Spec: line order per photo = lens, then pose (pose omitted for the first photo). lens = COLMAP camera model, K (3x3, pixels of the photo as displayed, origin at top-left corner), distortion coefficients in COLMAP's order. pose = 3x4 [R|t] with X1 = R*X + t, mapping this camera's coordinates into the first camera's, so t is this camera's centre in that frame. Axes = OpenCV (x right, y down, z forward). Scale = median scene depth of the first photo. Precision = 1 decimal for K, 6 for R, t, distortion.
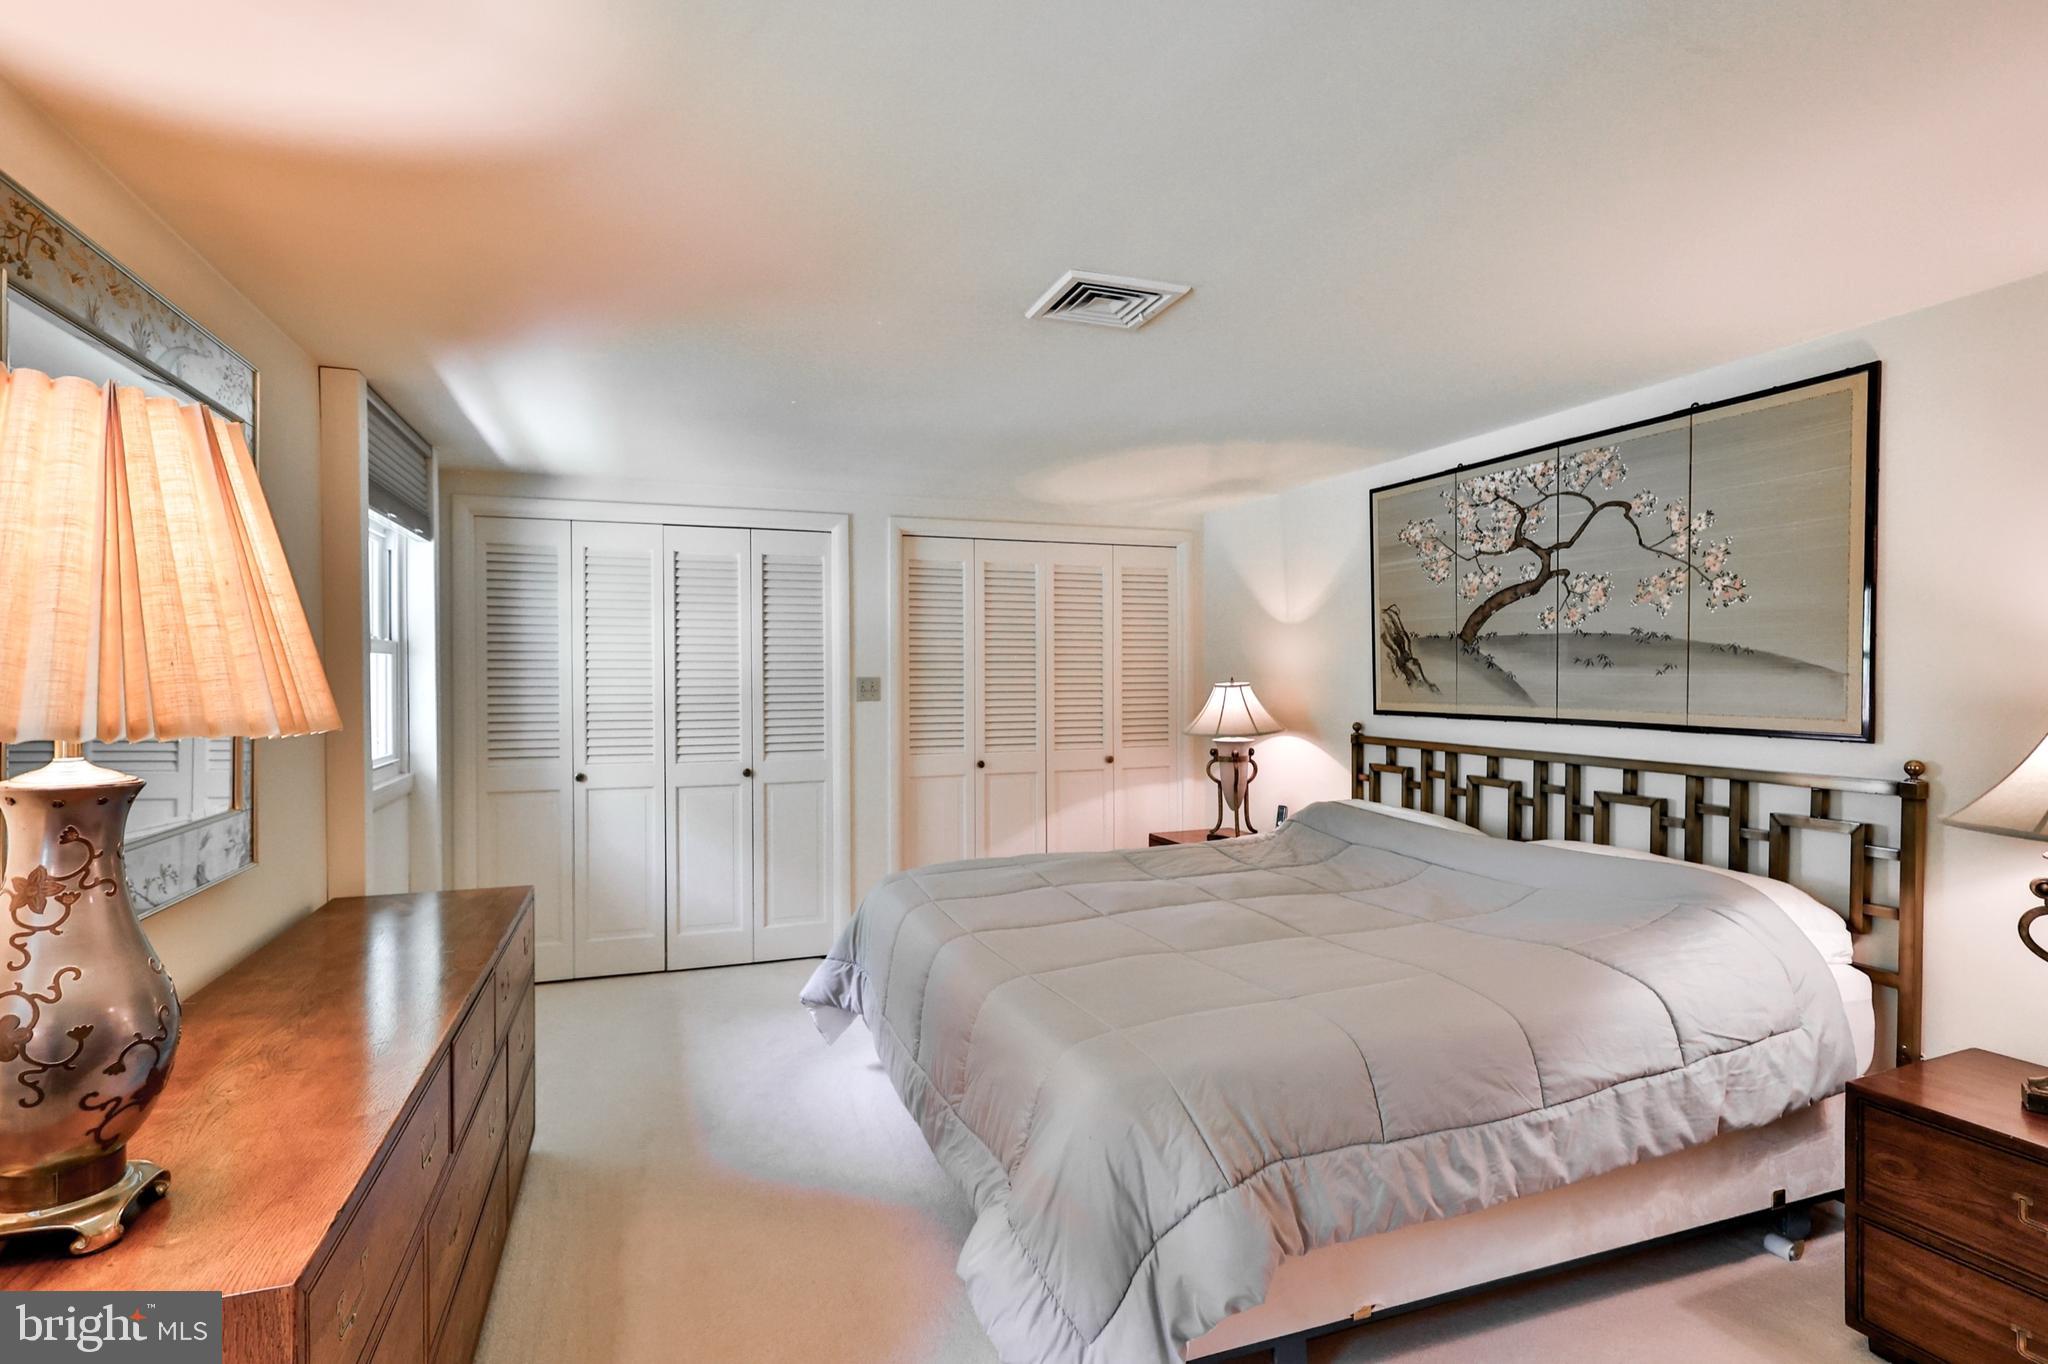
lens RADIAL K [[1012.4, 0, 1020.9], [0, 1012.4, 689.6], [0, 0, 1]] dist [0.000765, 0.000756]
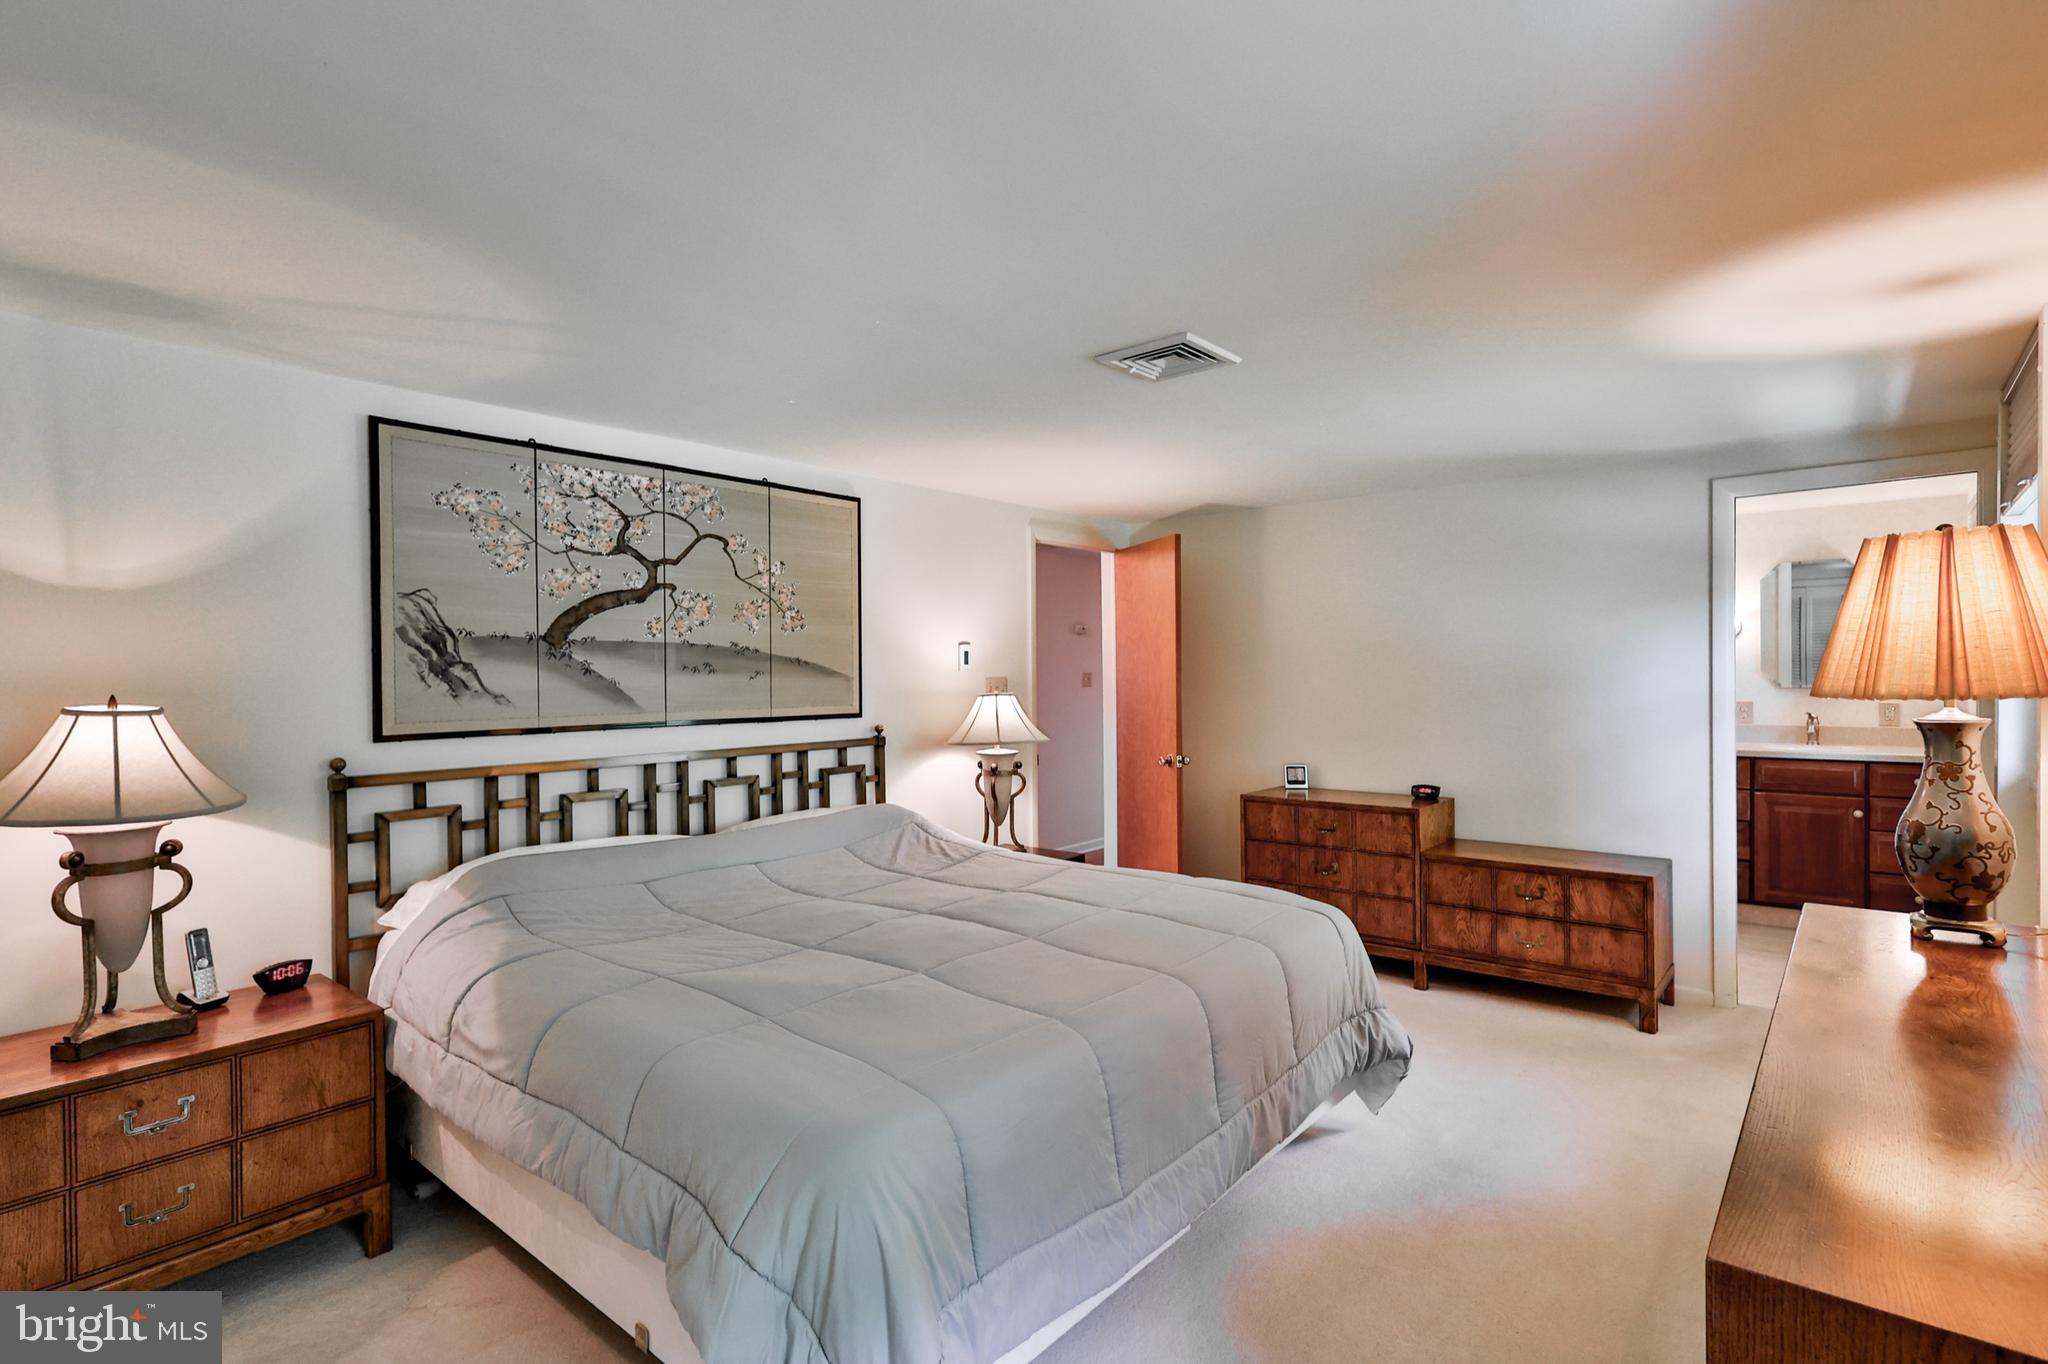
lens RADIAL K [[1012.4, 0, 1018.1], [0, 1012.4, 672.5], [0, 0, 1]] dist [0.000765, 0.000756]
pose [[-0.499552, -0.006705, 0.866258, -0.581668], [0.013267, 0.999794, 0.015390, -0.034618], [-0.866182, 0.019180, -0.499360, 1.196289]]
